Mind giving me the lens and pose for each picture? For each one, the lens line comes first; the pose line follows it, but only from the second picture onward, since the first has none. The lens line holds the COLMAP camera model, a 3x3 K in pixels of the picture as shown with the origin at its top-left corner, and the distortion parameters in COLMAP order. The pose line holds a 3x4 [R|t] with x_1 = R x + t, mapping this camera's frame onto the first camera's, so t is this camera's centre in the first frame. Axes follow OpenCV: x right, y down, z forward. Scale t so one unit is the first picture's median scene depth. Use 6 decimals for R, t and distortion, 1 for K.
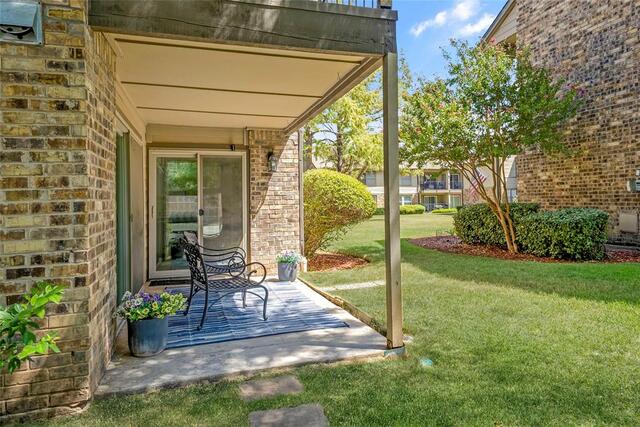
lens RADIAL K [[430.2, 0, 332.8], [0, 430.2, 192.8], [0, 0, 1]] dist [0.020759, 0.000101]
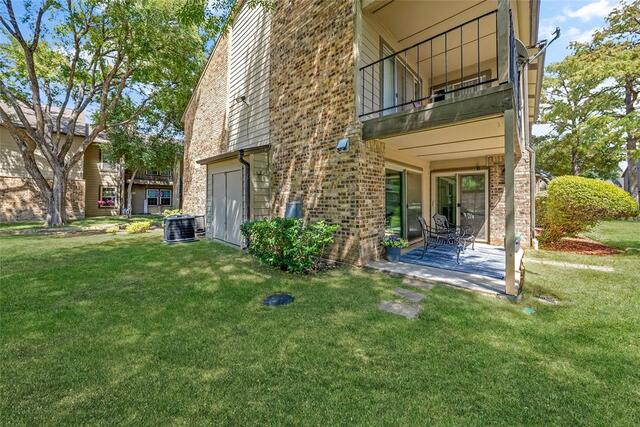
lens RADIAL K [[233.0, 0, 318.3], [0, 233.0, 195.8], [0, 0, 1]] dist [-0.012513, 0.000216]
pose [[0.487914, 0.004905, -0.872878, 0.471954], [0.009702, 0.999892, 0.011042, -0.020659], [0.872838, -0.013856, 0.487814, -0.022844]]
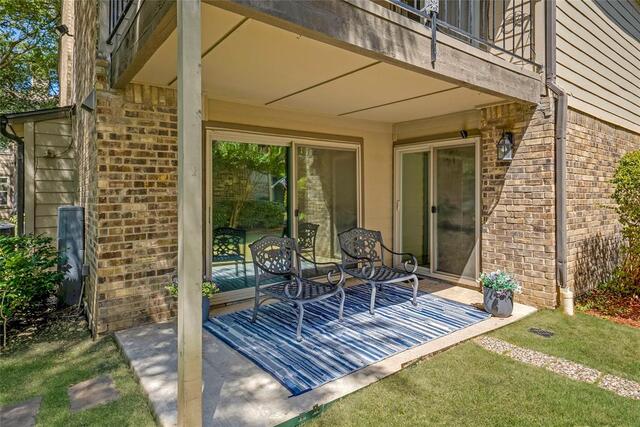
lens RADIAL K [[364.0, 0, 319.4], [0, 364.0, 184.9], [0, 0, 1]] dist [0.022398, 0.000001]
pose [[0.323809, 0.001582, -0.946121, 0.623584], [0.020240, 0.999758, 0.008598, -0.032702], [0.945906, -0.021934, 0.323699, 0.891796]]
